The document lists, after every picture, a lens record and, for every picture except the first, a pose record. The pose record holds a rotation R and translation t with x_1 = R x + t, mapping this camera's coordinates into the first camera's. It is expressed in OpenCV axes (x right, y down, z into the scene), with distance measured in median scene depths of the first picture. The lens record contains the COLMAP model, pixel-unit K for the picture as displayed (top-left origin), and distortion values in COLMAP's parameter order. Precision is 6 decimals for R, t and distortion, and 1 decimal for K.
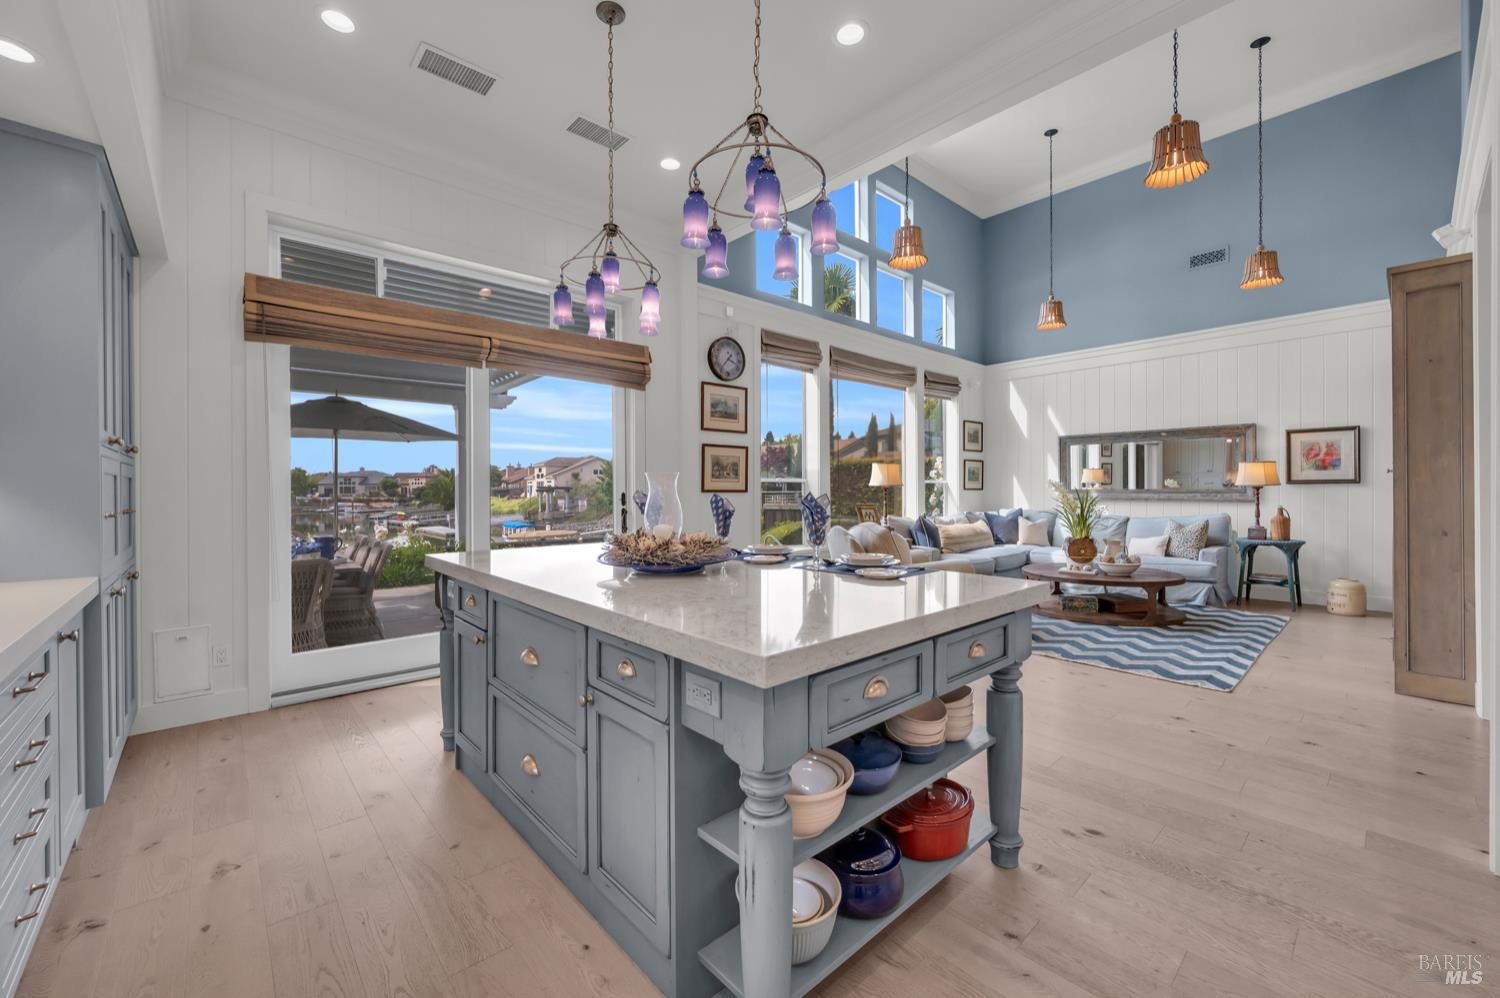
lens RADIAL K [[596.6, 0, 745.5], [0, 596.6, 491.6], [0, 0, 1]] dist [-0.001891, -0.000888]
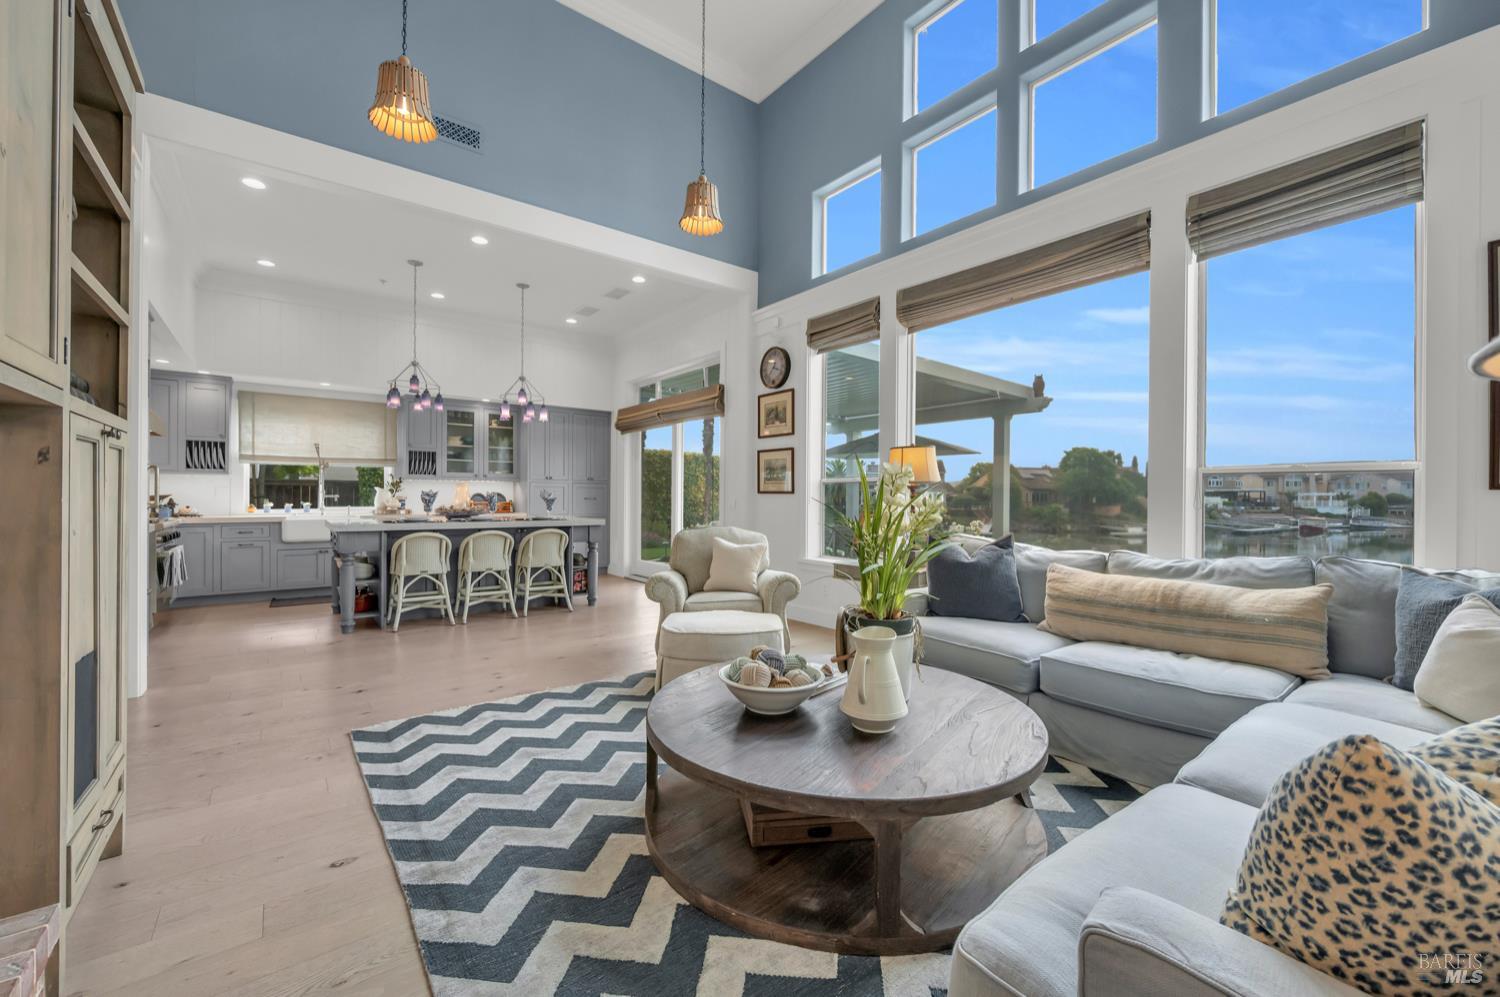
lens RADIAL K [[596.6, 0, 758.5], [0, 596.6, 497.2], [0, 0, 1]] dist [-0.001891, -0.000888]
pose [[-0.056326, 0.003382, -0.998407, 0.864204], [-0.007935, 0.999961, 0.003835, 0.003056], [0.998381, 0.008138, -0.056297, 0.867793]]
